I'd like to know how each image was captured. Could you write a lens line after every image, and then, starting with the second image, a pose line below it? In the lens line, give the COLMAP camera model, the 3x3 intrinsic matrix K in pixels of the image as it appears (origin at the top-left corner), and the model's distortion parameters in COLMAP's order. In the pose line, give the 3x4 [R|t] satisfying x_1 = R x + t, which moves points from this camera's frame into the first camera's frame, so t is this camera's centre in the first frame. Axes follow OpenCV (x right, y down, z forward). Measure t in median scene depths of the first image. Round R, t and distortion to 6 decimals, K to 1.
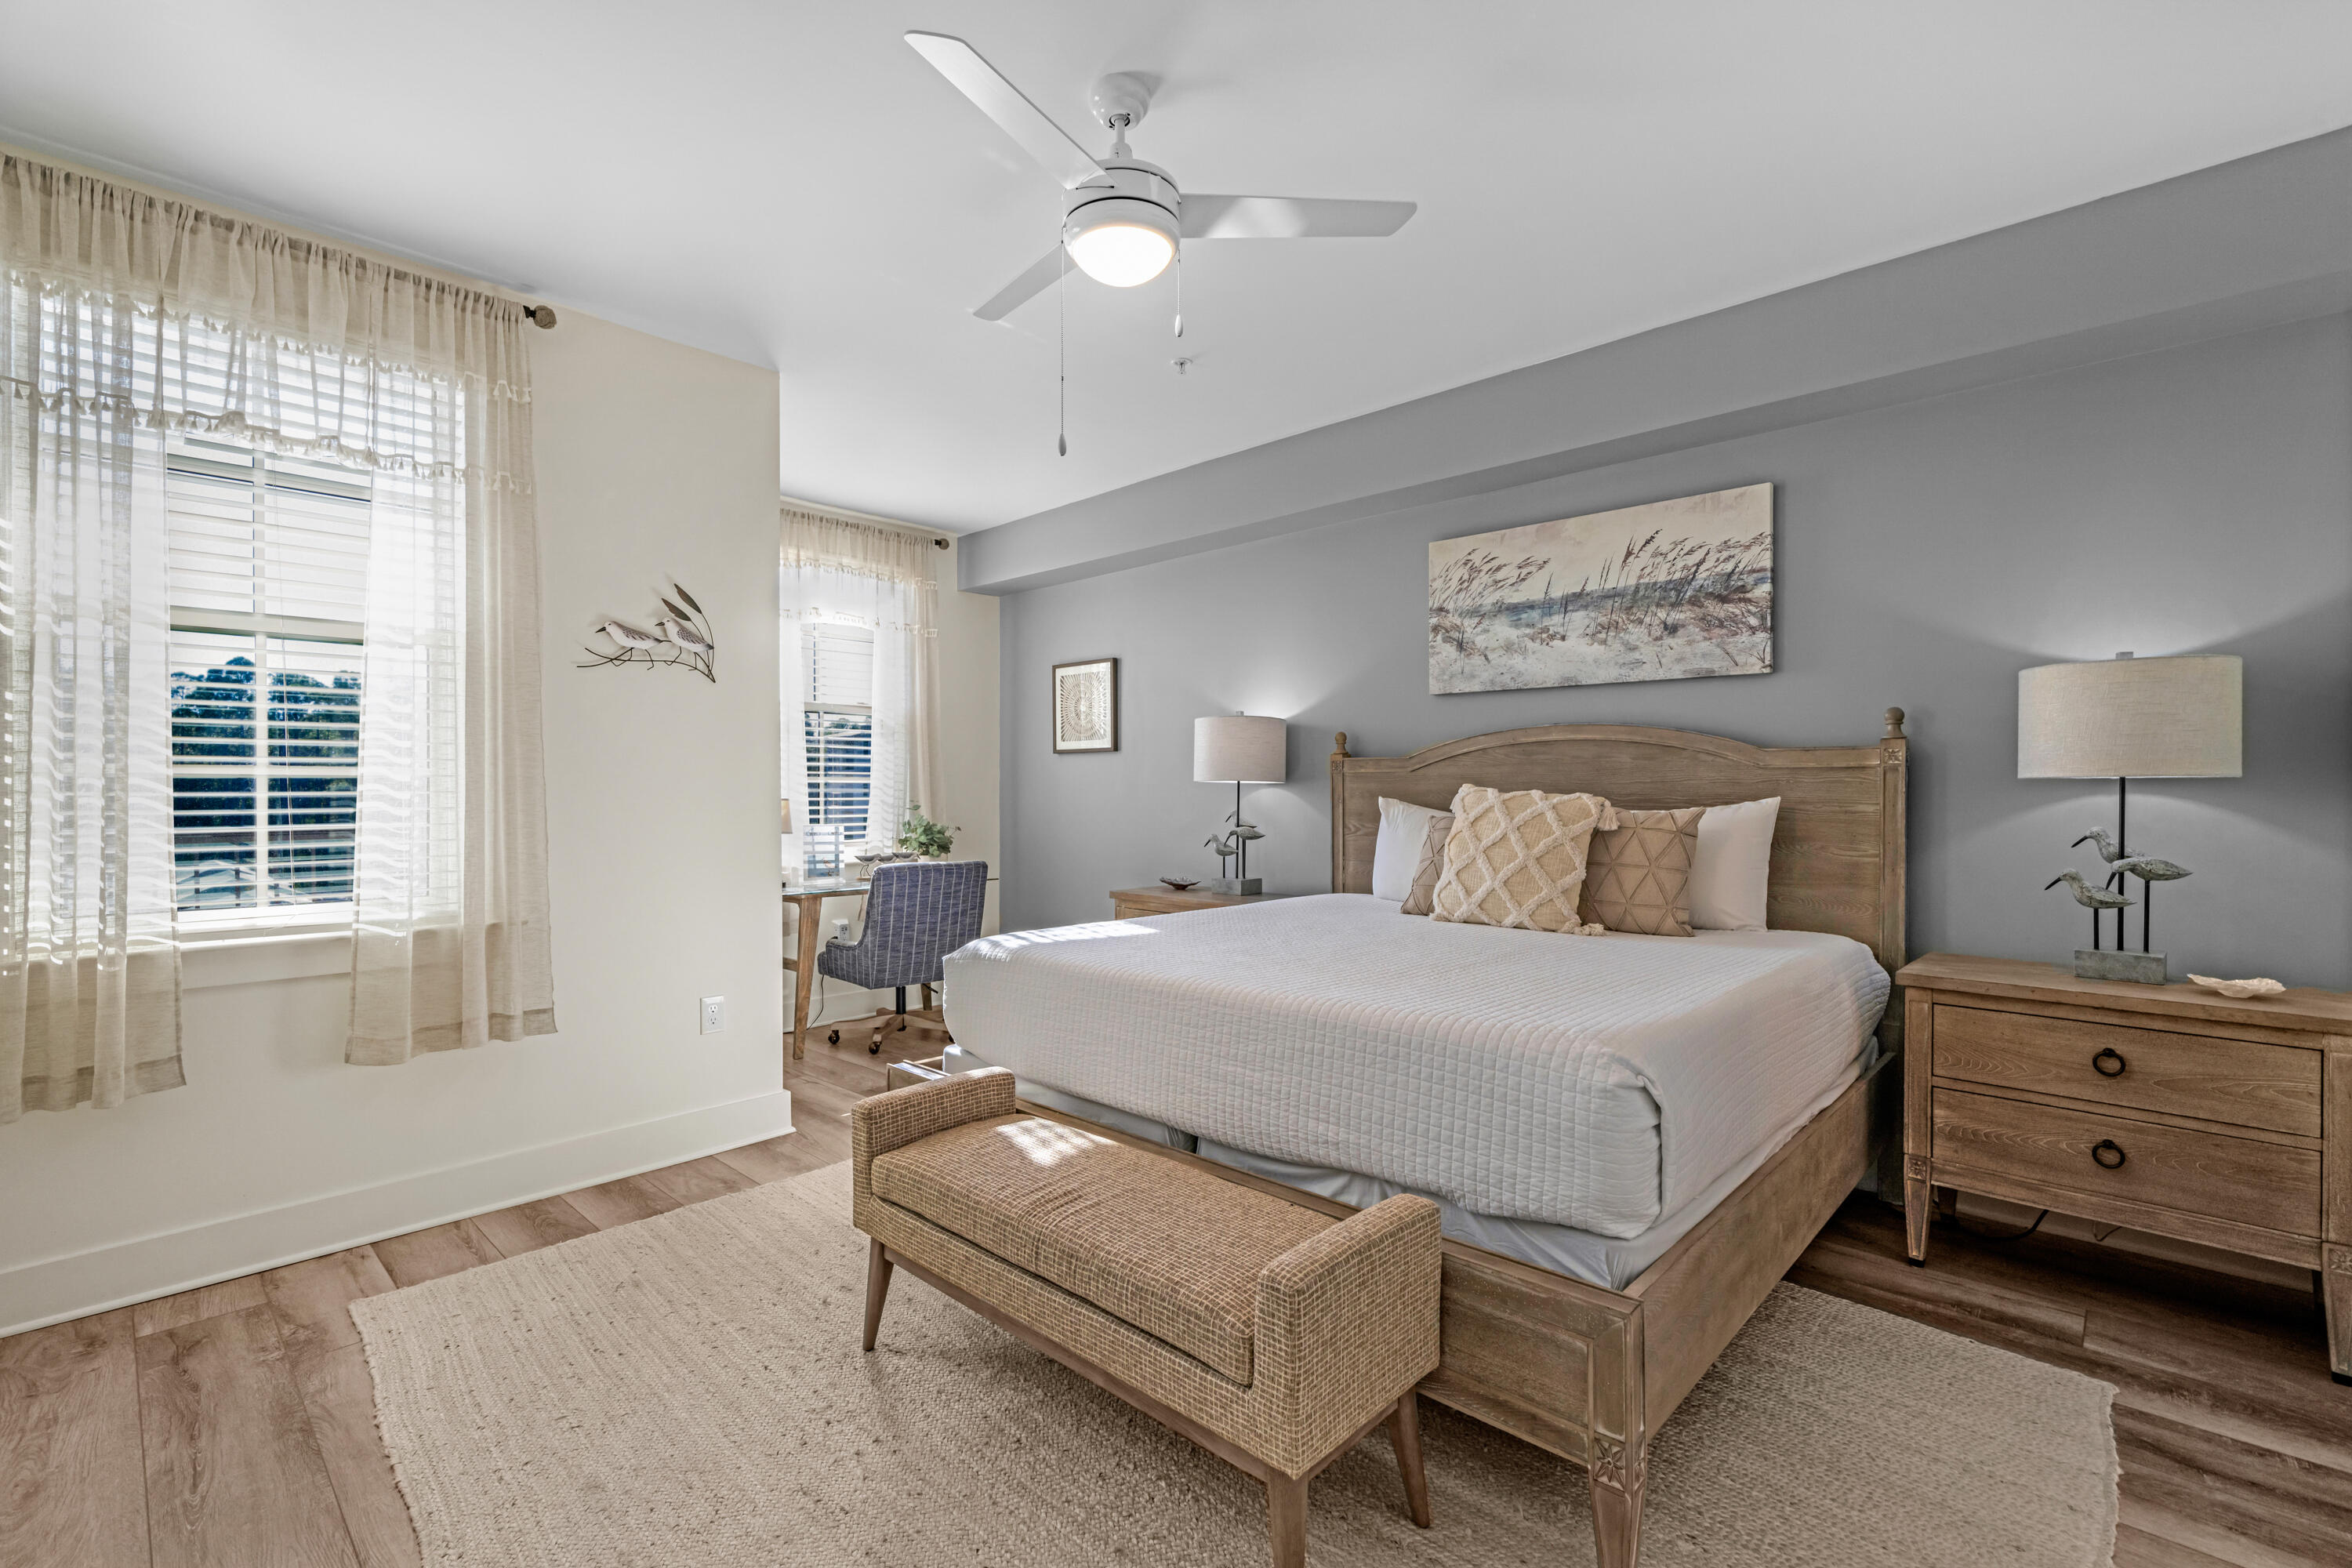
lens RADIAL K [[1035.2, 0, 1163.2], [0, 1035.2, 792.5], [0, 0, 1]] dist [0.001986, 0.000123]
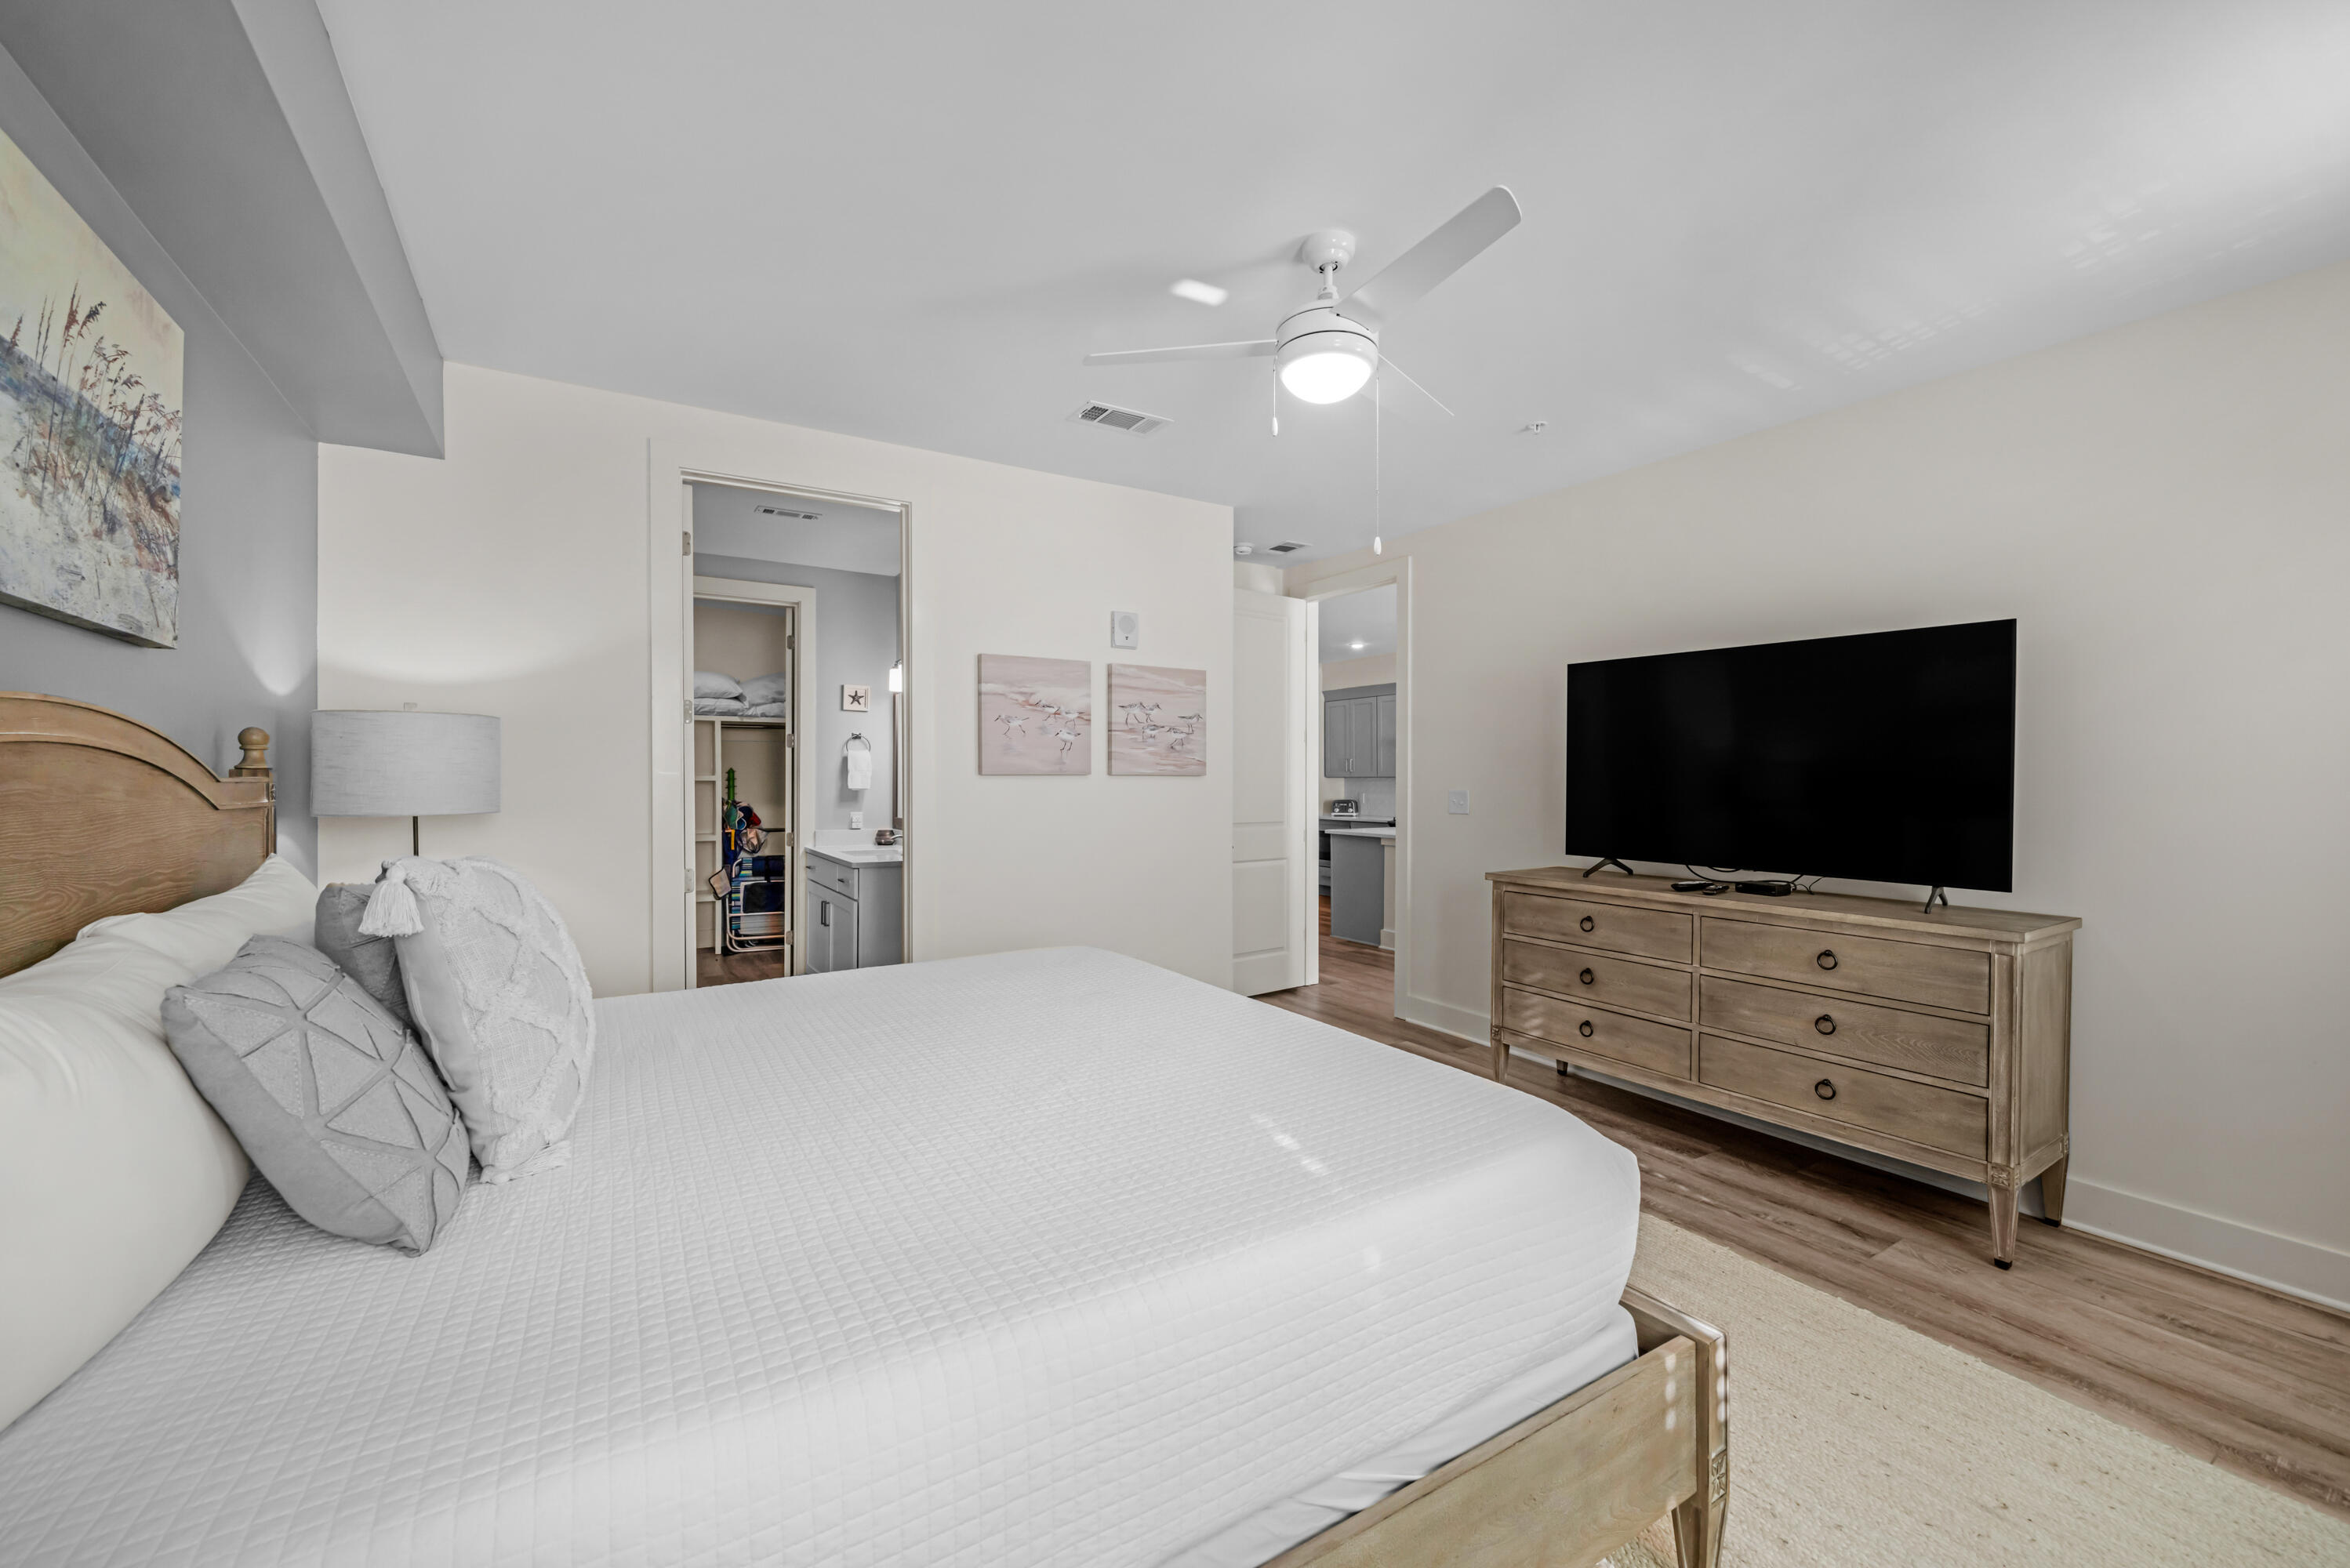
lens RADIAL K [[944.4, 0, 1170.5], [0, 944.4, 766.5], [0, 0, 1]] dist [-0.001047, -0.000005]
pose [[-0.967861, 0.009825, 0.251296, -0.089564], [0.007829, 0.999929, -0.008944, -0.037322], [-0.251366, -0.006689, -0.967869, 1.285258]]
